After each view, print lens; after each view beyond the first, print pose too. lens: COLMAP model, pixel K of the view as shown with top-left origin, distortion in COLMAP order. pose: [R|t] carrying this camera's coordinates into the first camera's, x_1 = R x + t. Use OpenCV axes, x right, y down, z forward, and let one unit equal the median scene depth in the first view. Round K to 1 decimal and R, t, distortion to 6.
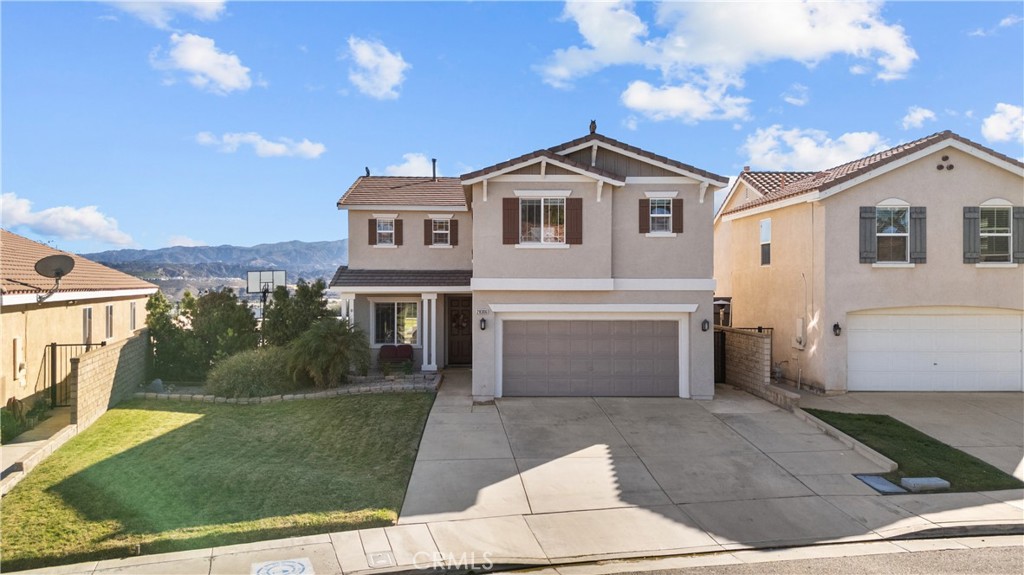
lens RADIAL K [[762.4, 0, 528.7], [0, 762.4, 283.6], [0, 0, 1]] dist [0.002494, 0.000289]
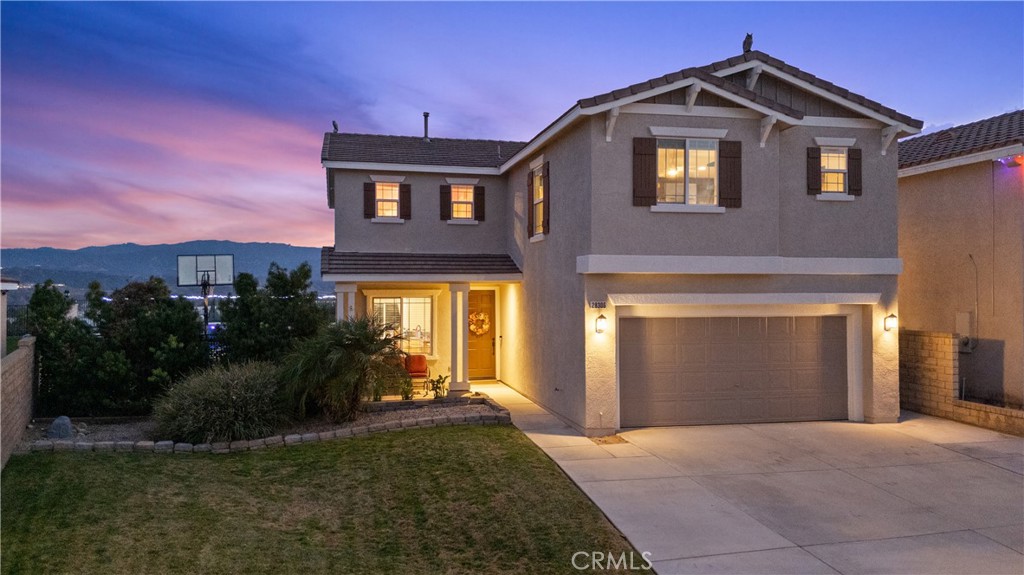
lens RADIAL K [[757.2, 0, 512.0], [0, 757.2, 287.5], [0, 0, 1]] dist [0.003091, -0.002250]
pose [[0.984209, -0.000961, 0.177006, -0.255956], [0.002173, 0.999976, -0.006652, 0.025797], [-0.176995, 0.006931, 0.984187, 0.345814]]
